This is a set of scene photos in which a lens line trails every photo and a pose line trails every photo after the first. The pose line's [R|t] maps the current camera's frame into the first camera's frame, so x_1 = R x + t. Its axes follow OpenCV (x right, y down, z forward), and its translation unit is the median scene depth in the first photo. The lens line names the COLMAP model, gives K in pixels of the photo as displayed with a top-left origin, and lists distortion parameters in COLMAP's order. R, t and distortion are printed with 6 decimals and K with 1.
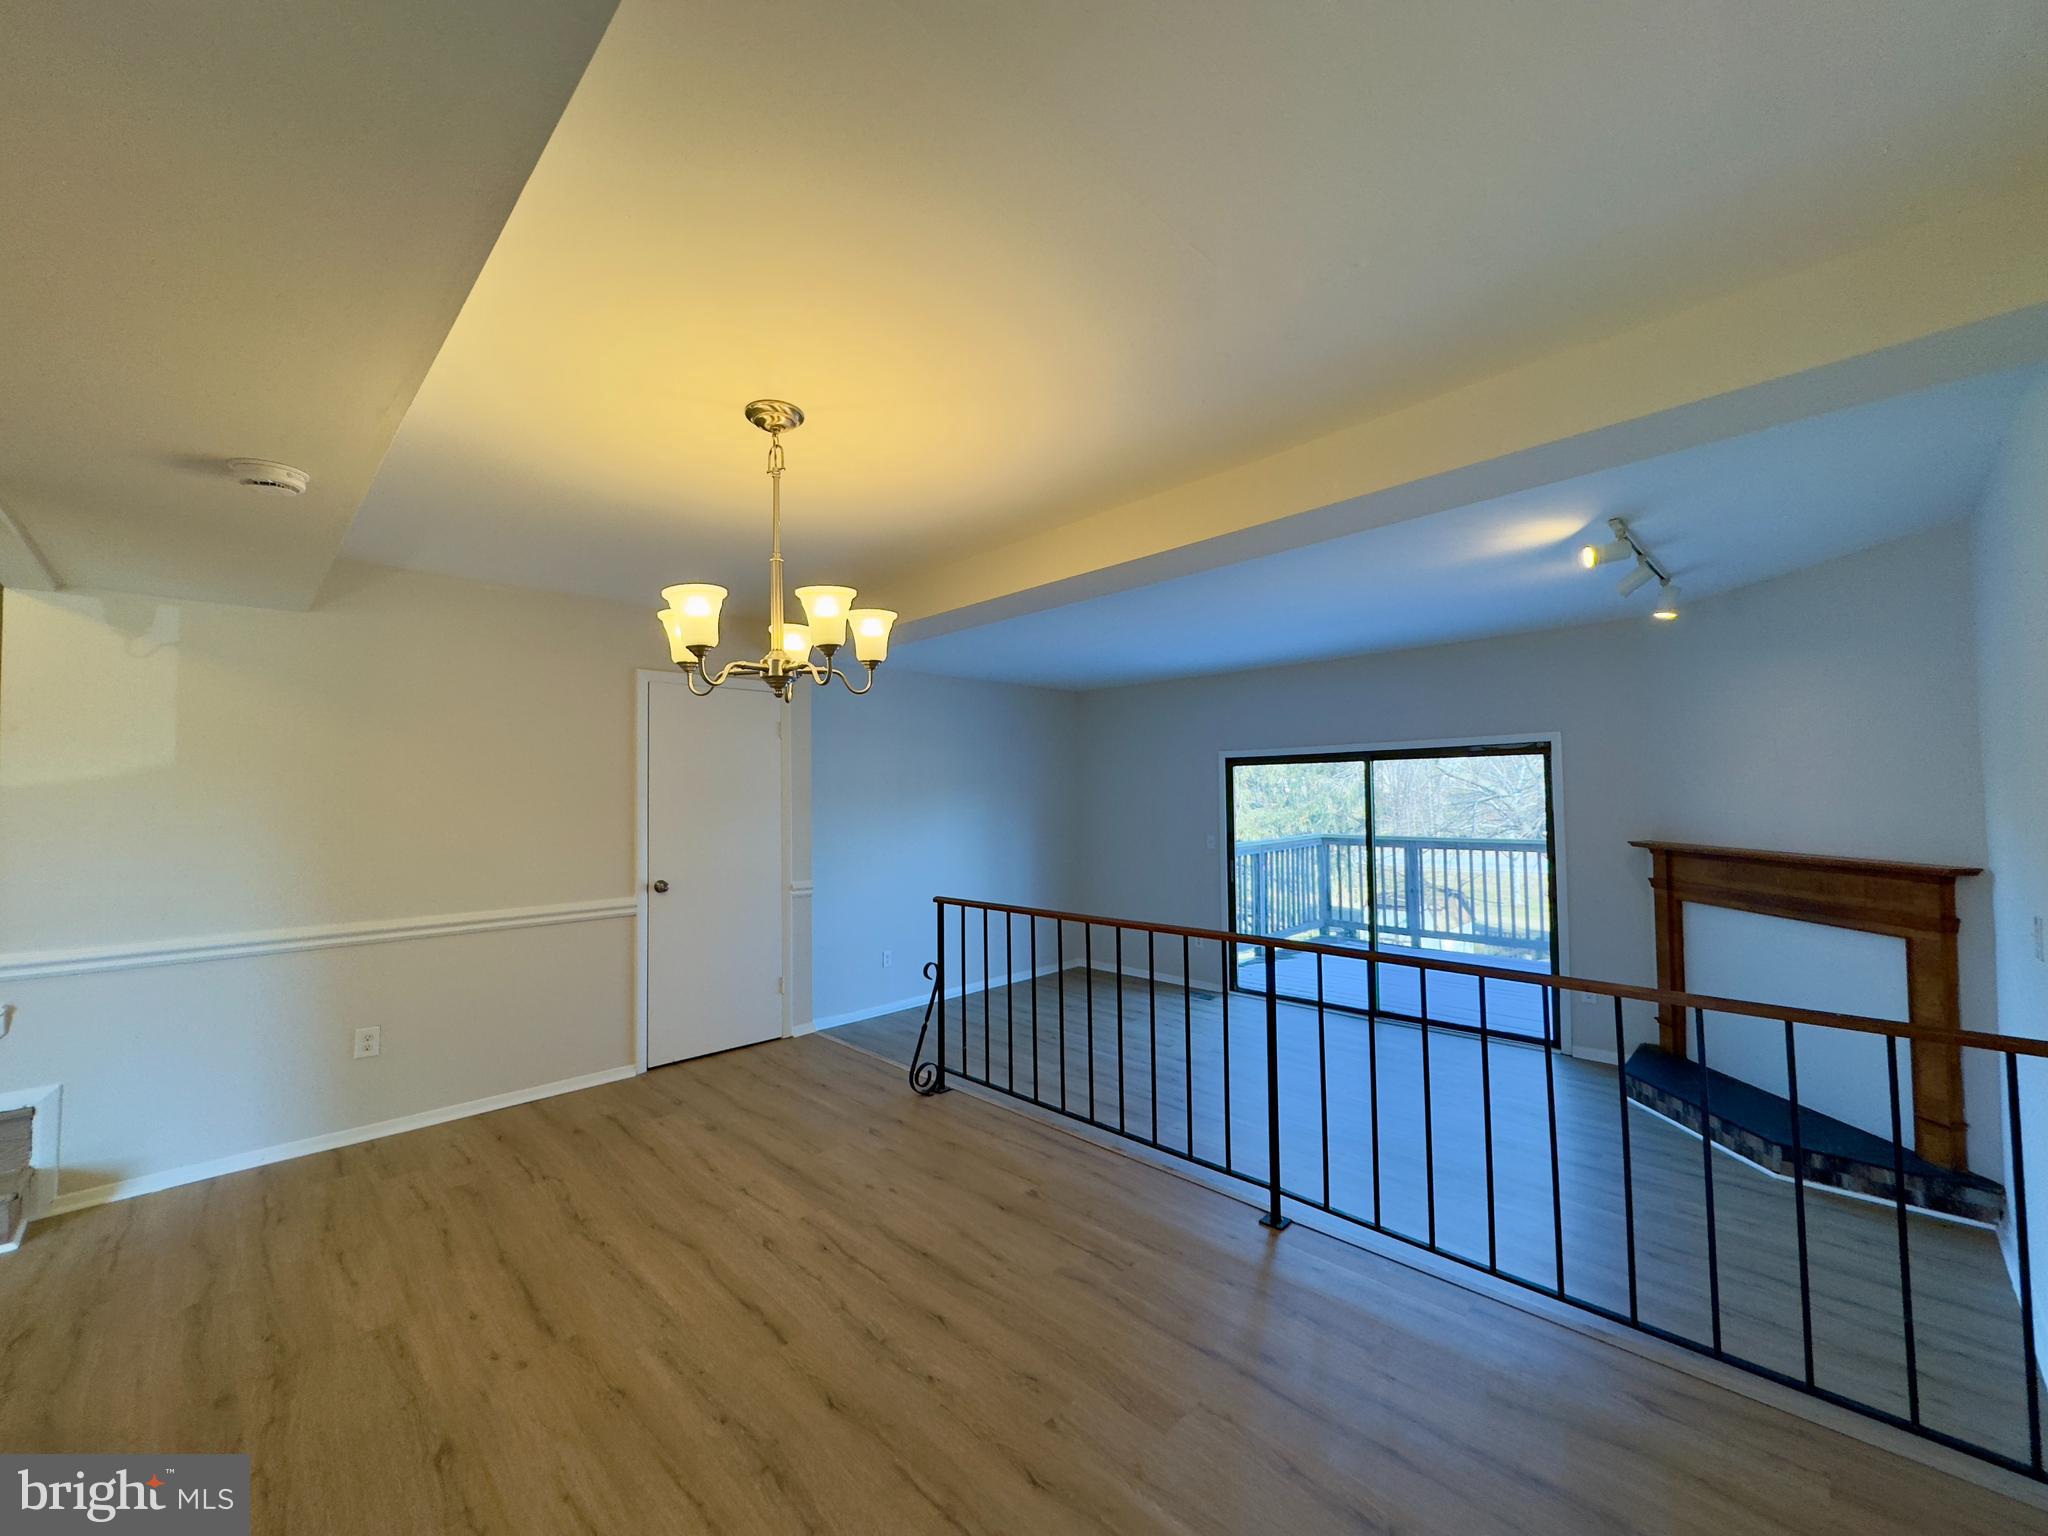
lens RADIAL K [[819.6, 0, 1017.4], [0, 819.6, 768.8], [0, 0, 1]] dist [0.002275, -0.000711]
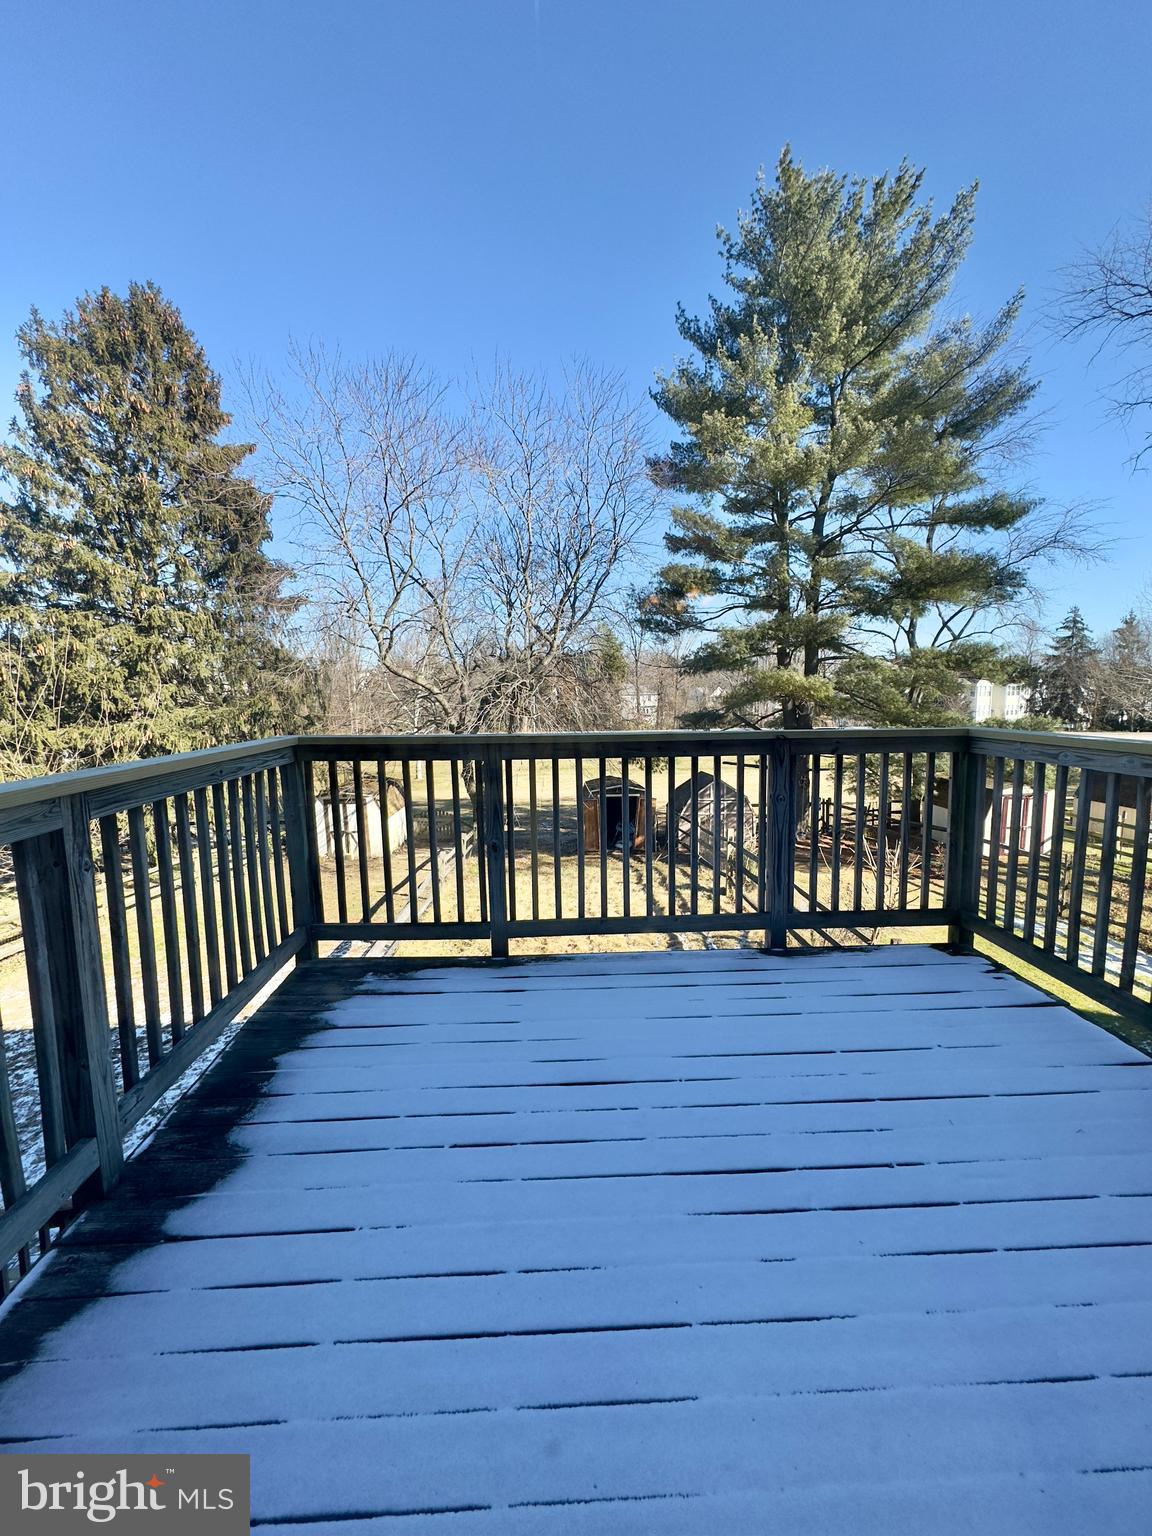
lens RADIAL K [[614.7, 0, 579.4], [0, 614.7, 763.7], [0, 0, 1]] dist [0.002275, -0.000711]
pose [[0.674120, -0.078150, 0.734476, 0.252771], [-0.019555, 0.992150, 0.123515, 0.054348], [-0.738363, -0.097626, 0.667300, 0.722367]]
